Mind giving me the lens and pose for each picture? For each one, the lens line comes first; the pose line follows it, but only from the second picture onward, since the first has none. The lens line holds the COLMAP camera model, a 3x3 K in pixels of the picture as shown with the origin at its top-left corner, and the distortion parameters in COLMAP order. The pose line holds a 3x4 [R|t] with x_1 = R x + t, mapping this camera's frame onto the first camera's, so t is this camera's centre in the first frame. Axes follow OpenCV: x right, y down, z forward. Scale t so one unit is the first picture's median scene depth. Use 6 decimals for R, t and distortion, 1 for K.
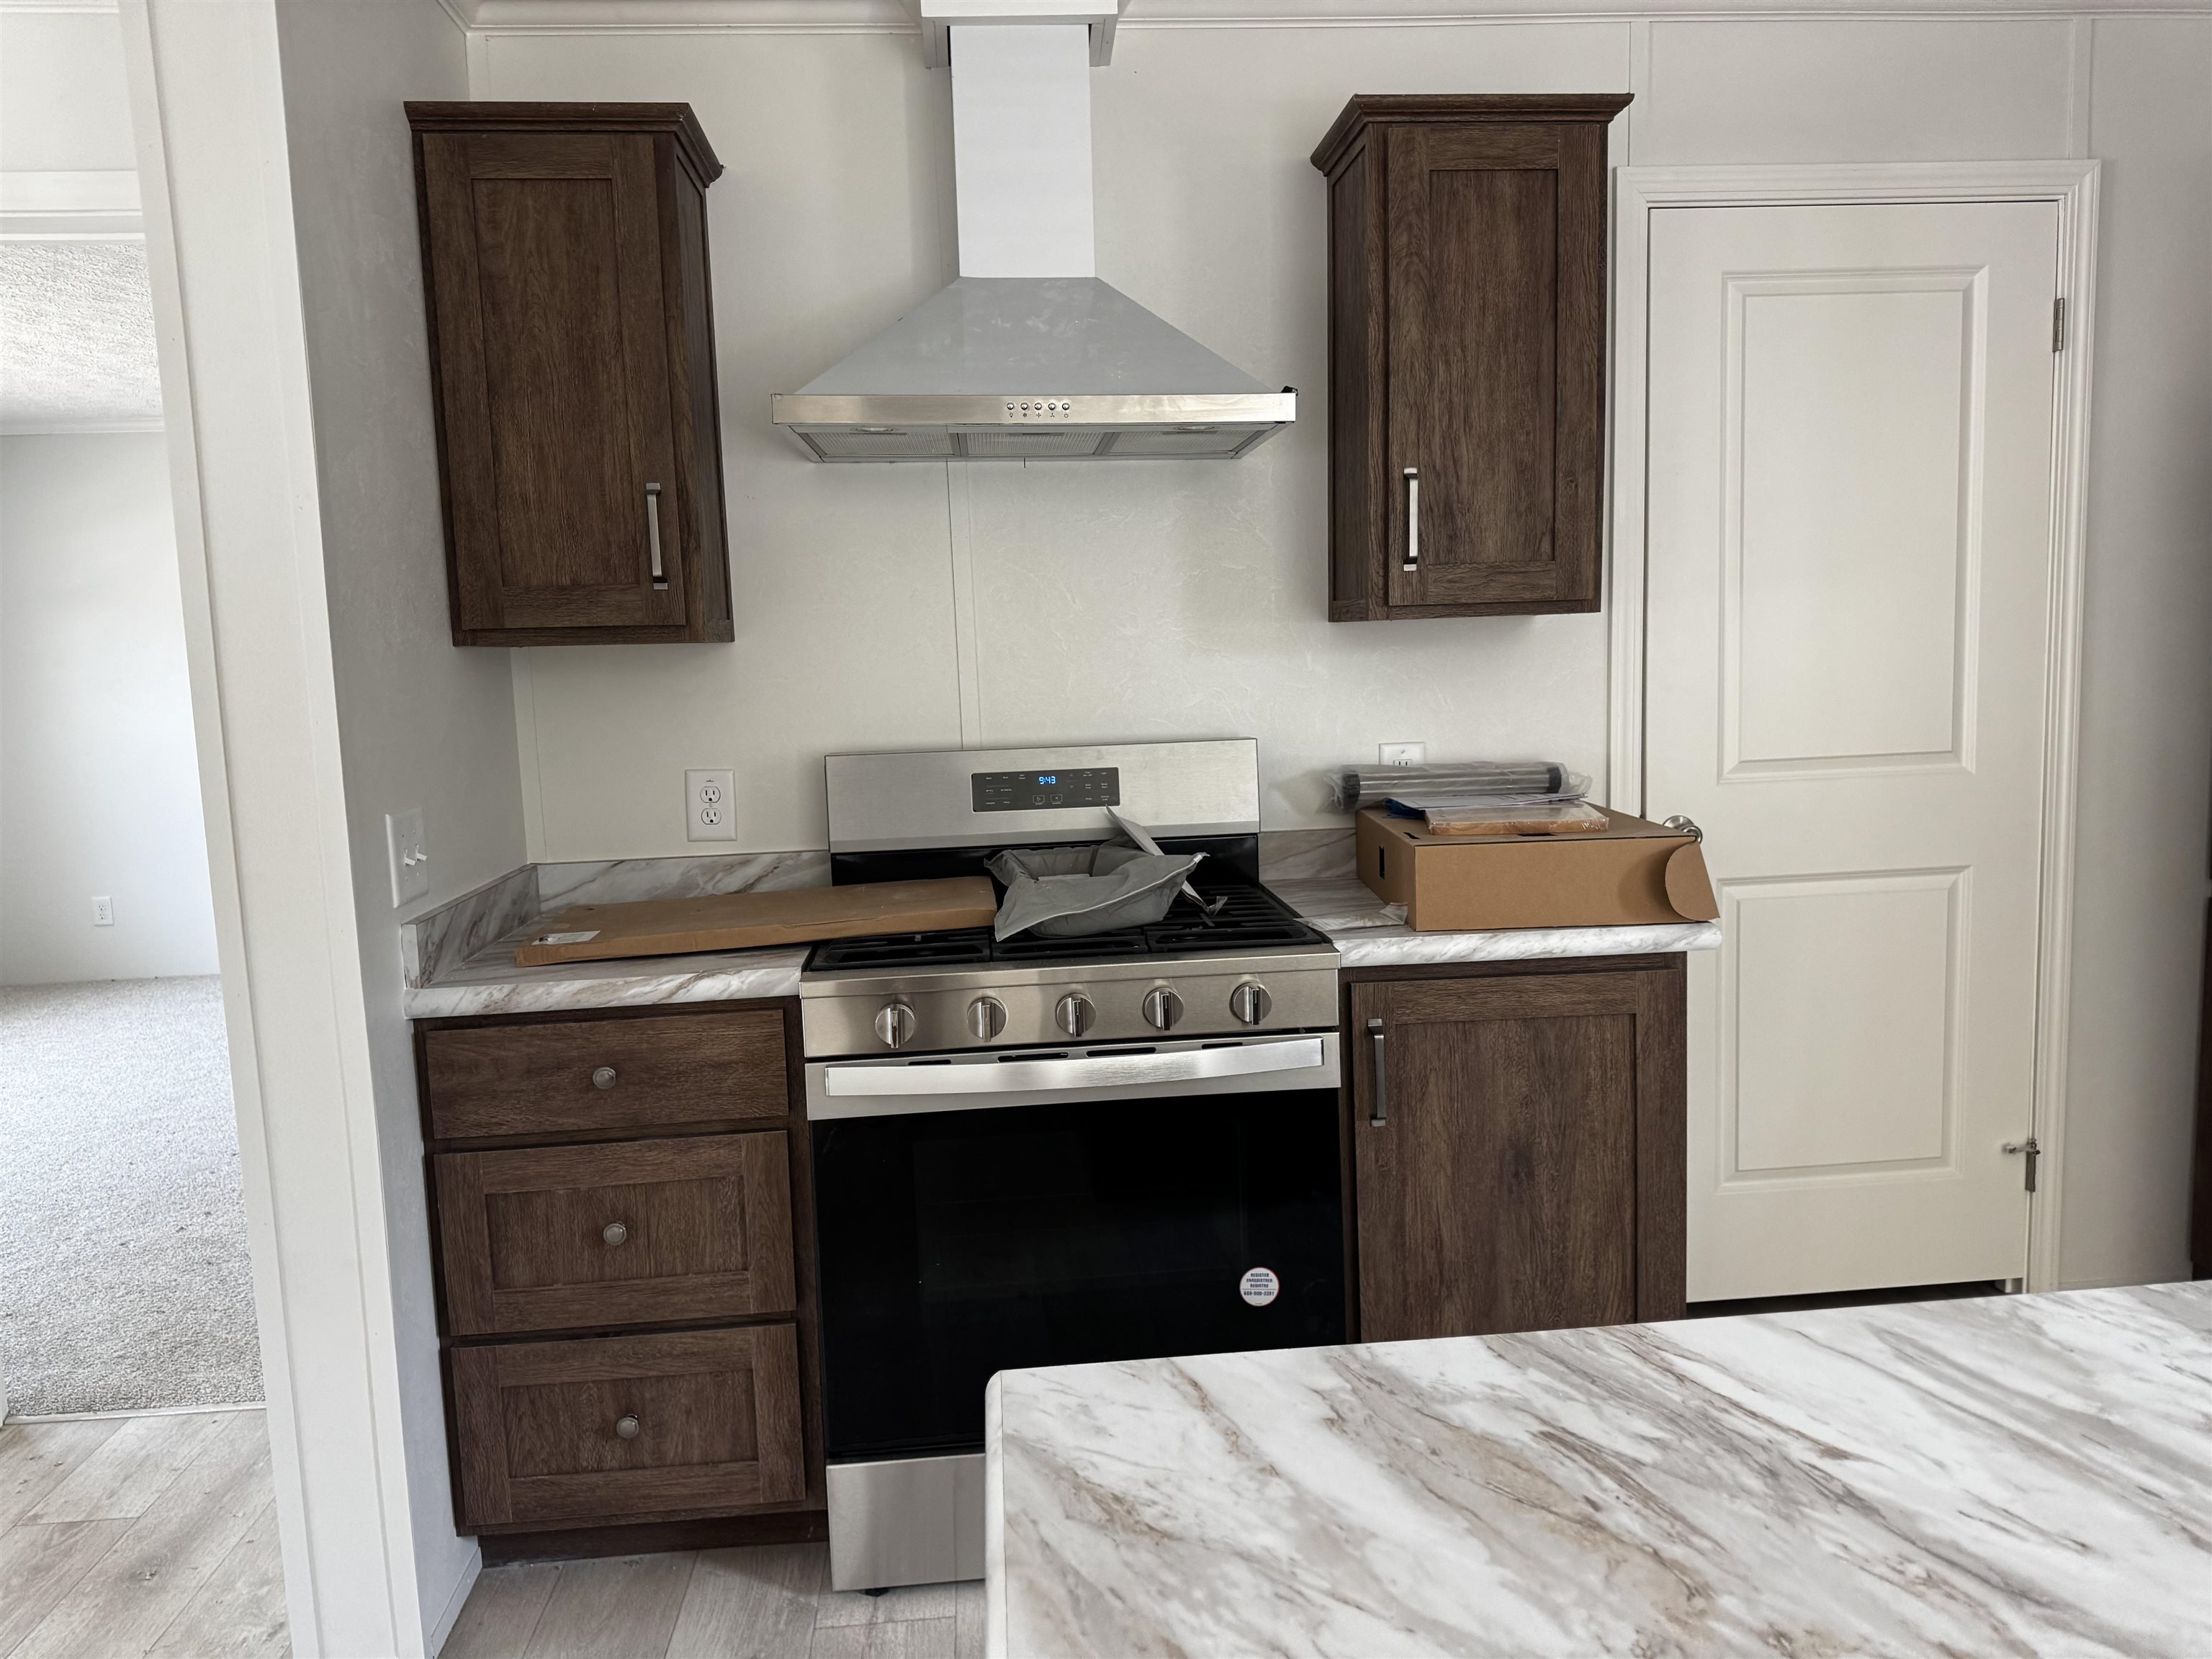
lens RADIAL K [[1549.8, 0, 1118.3], [0, 1549.8, 837.7], [0, 0, 1]] dist [0.036596, -0.057625]
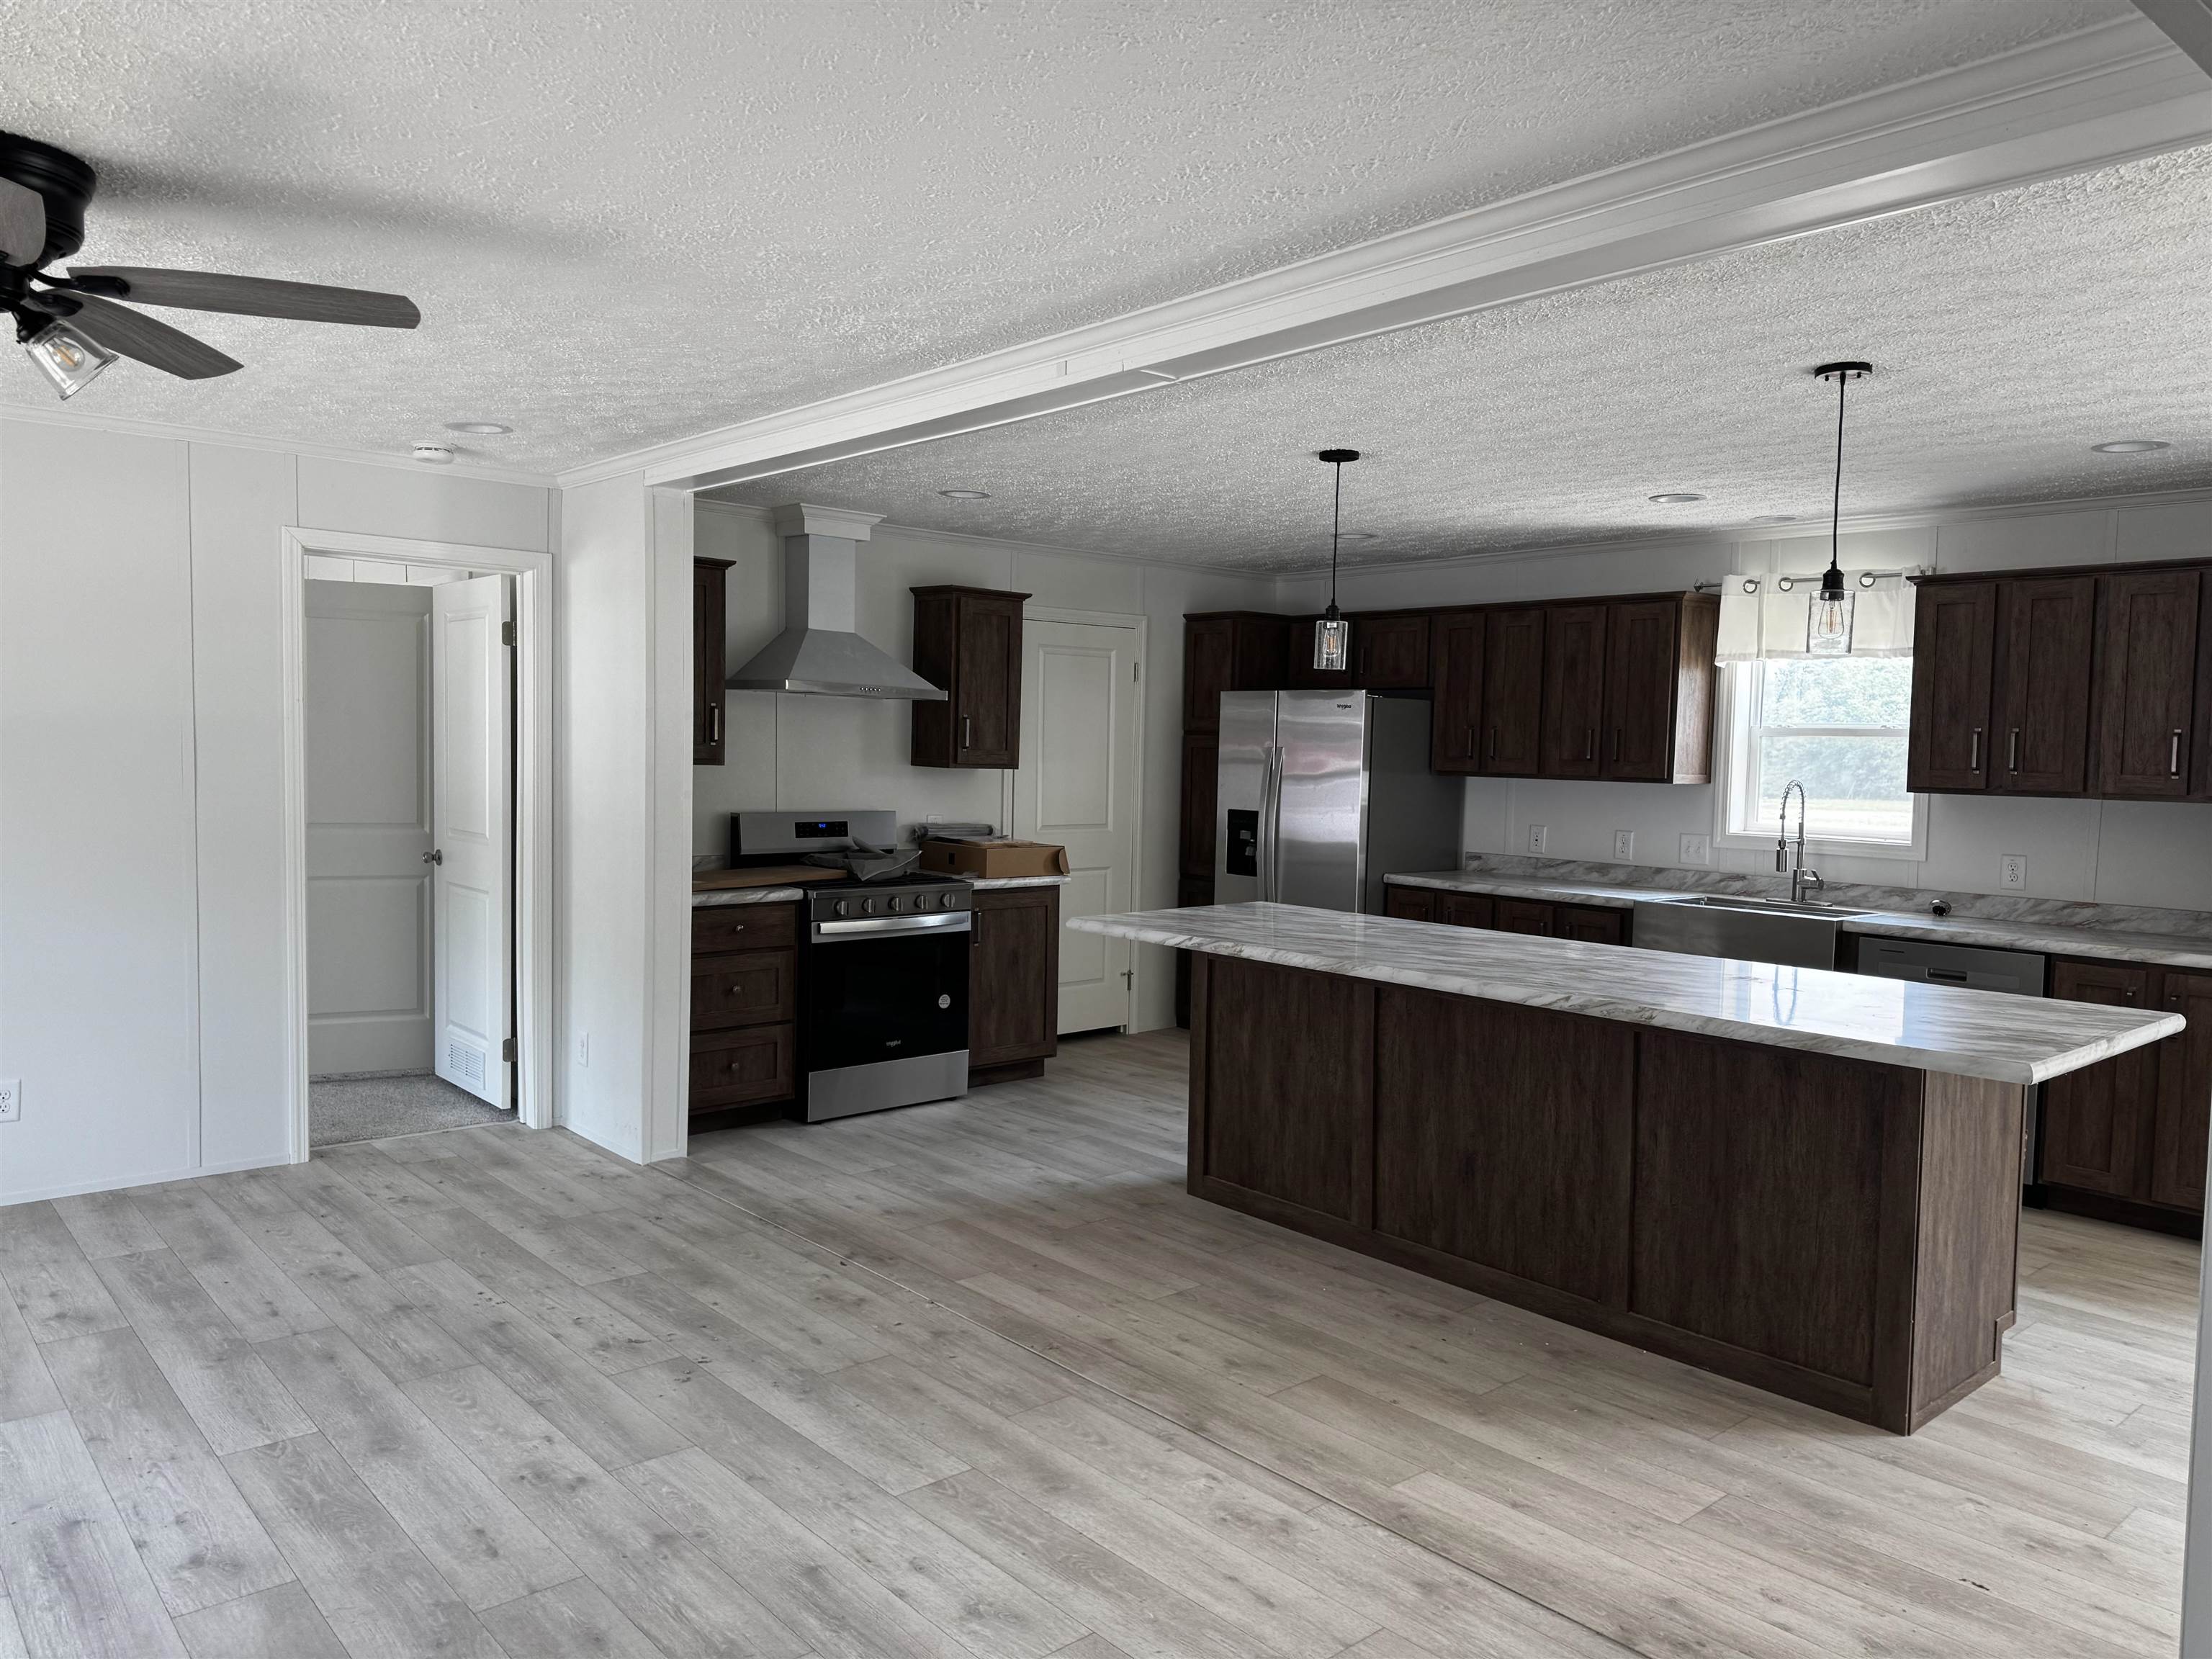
lens RADIAL K [[1549.8, 0, 1103.0], [0, 1549.8, 840.1], [0, 0, 1]] dist [0.036596, -0.057625]
pose [[0.801414, 0.016065, 0.597895, -1.318955], [0.021456, 0.998224, -0.055580, 0.149686], [-0.597726, 0.057371, 0.799645, -1.405477]]
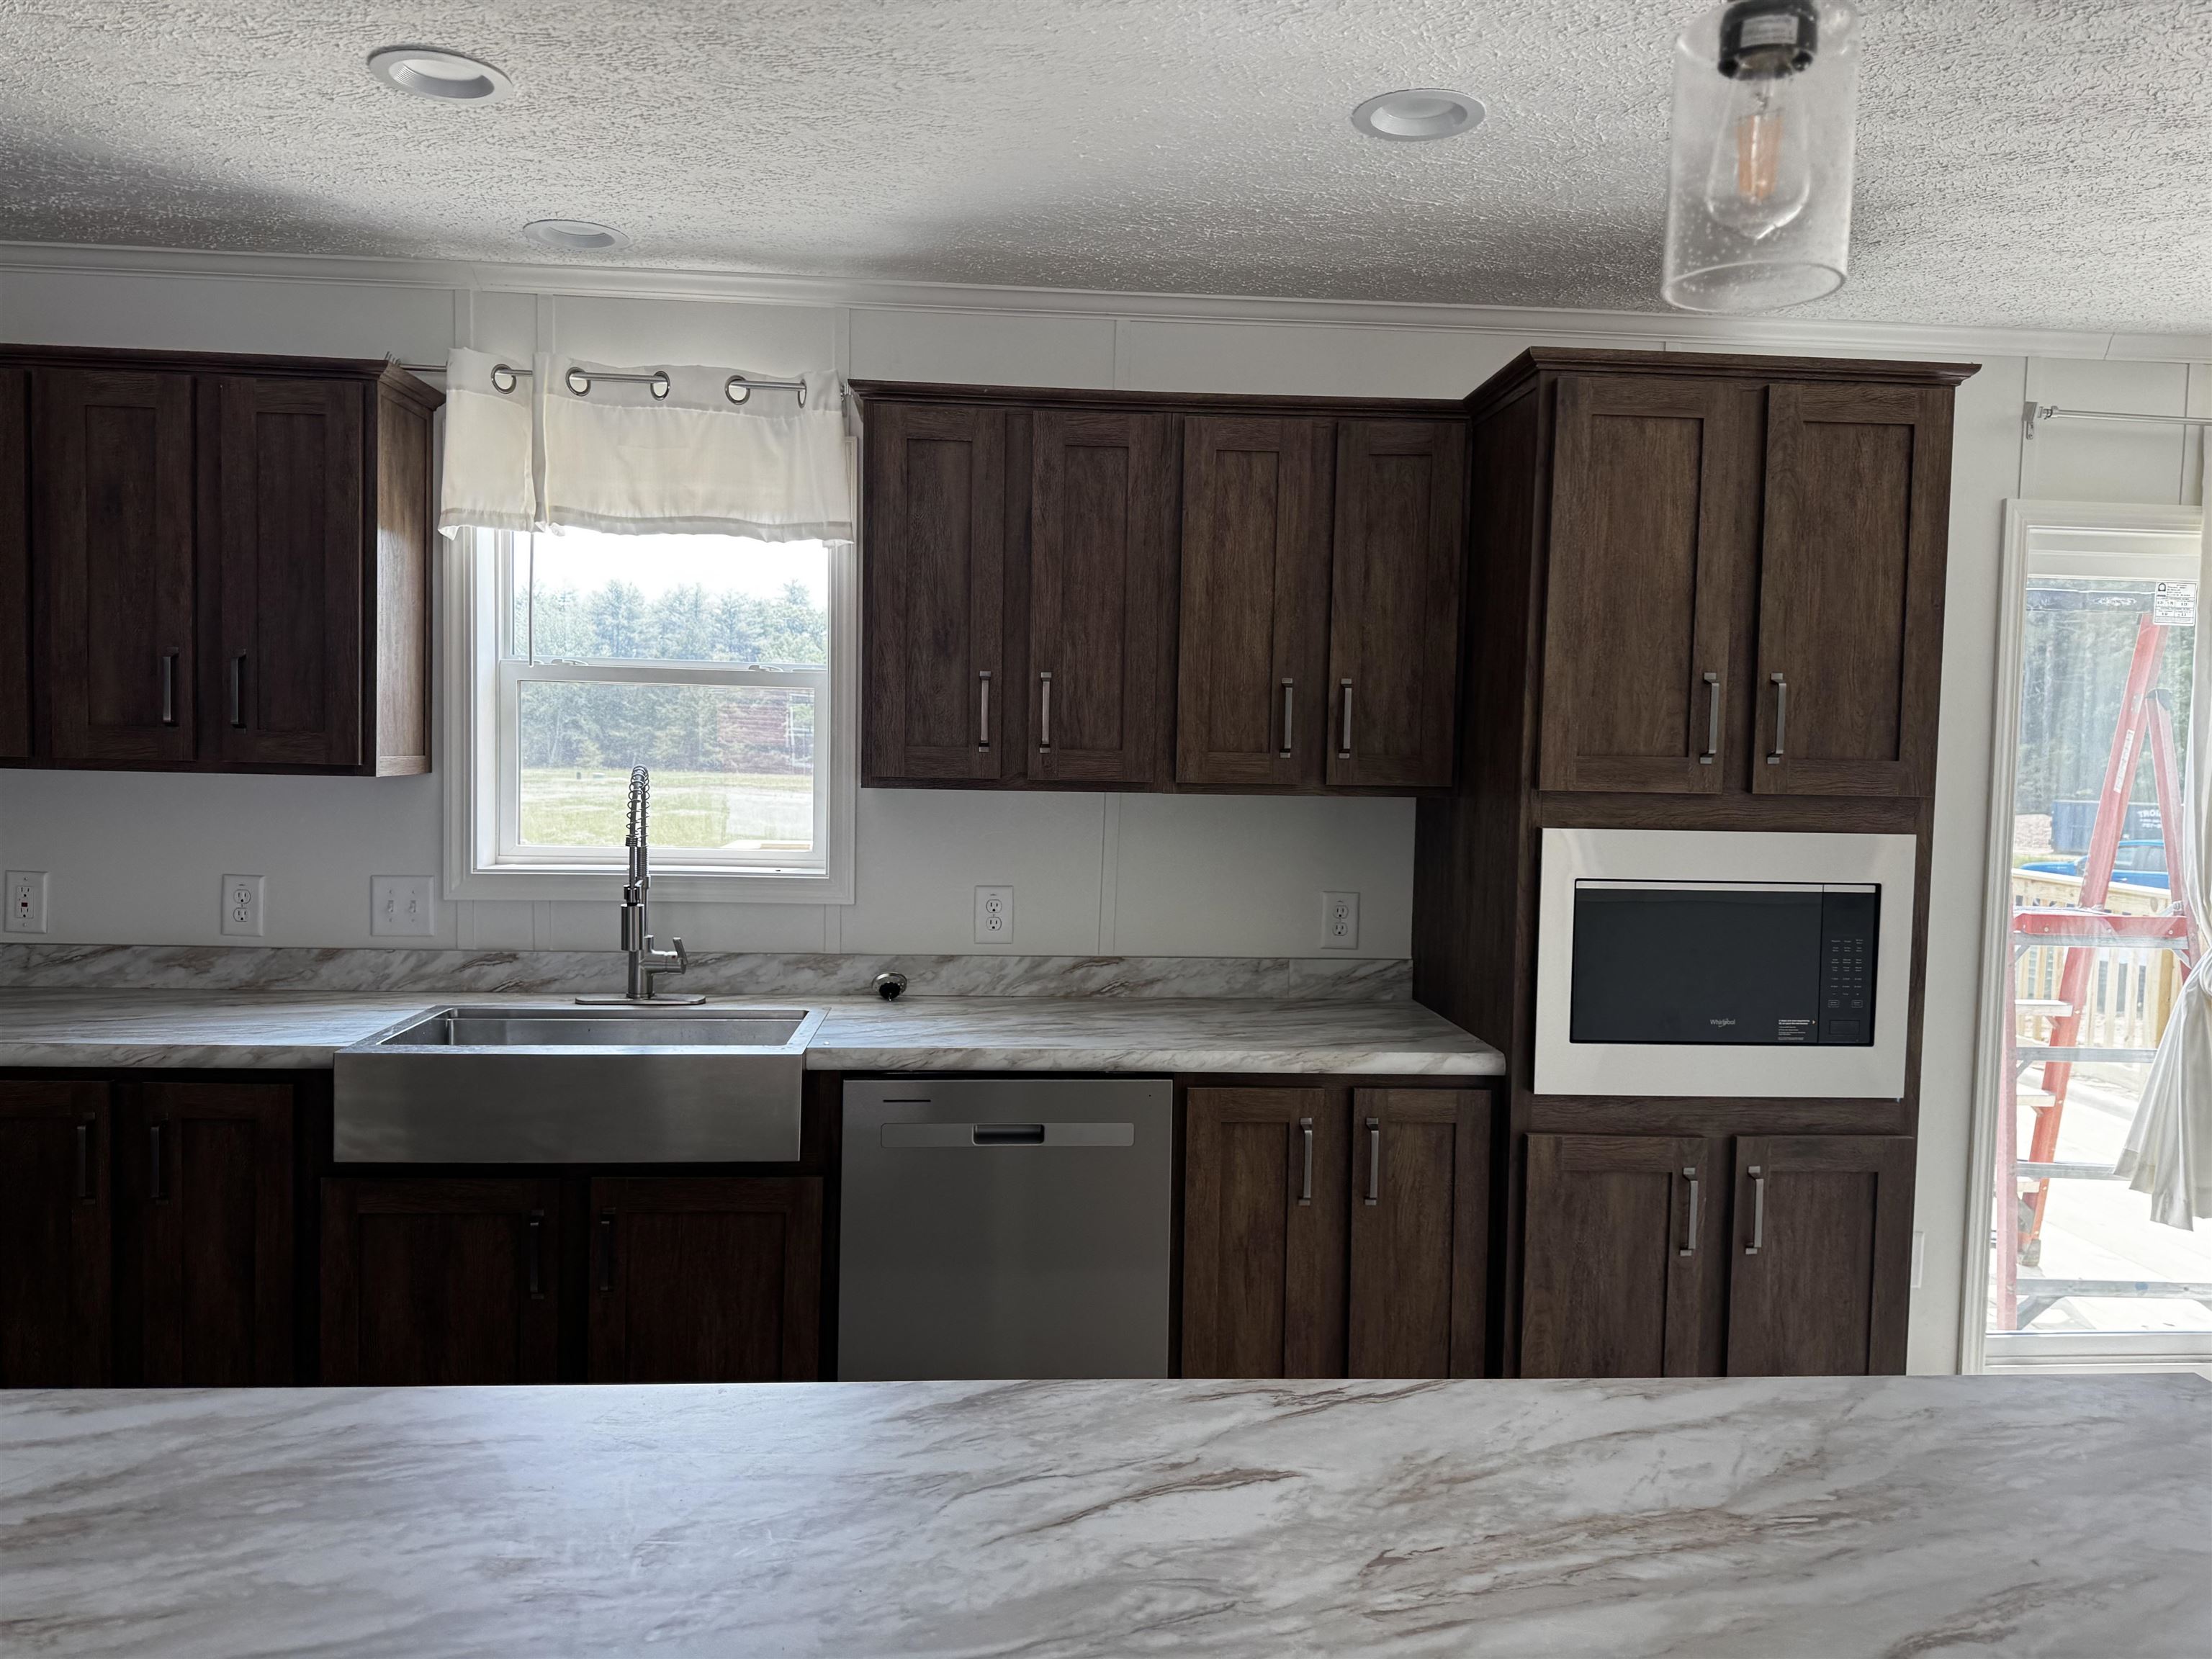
lens RADIAL K [[1549.8, 0, 1104.2], [0, 1549.8, 827.0], [0, 0, 1]] dist [0.036596, -0.057625]
pose [[-0.003374, -0.019122, 0.999811, -0.138876], [0.096715, 0.995124, 0.019358, -0.008729], [-0.995306, 0.096762, -0.001508, -0.387918]]
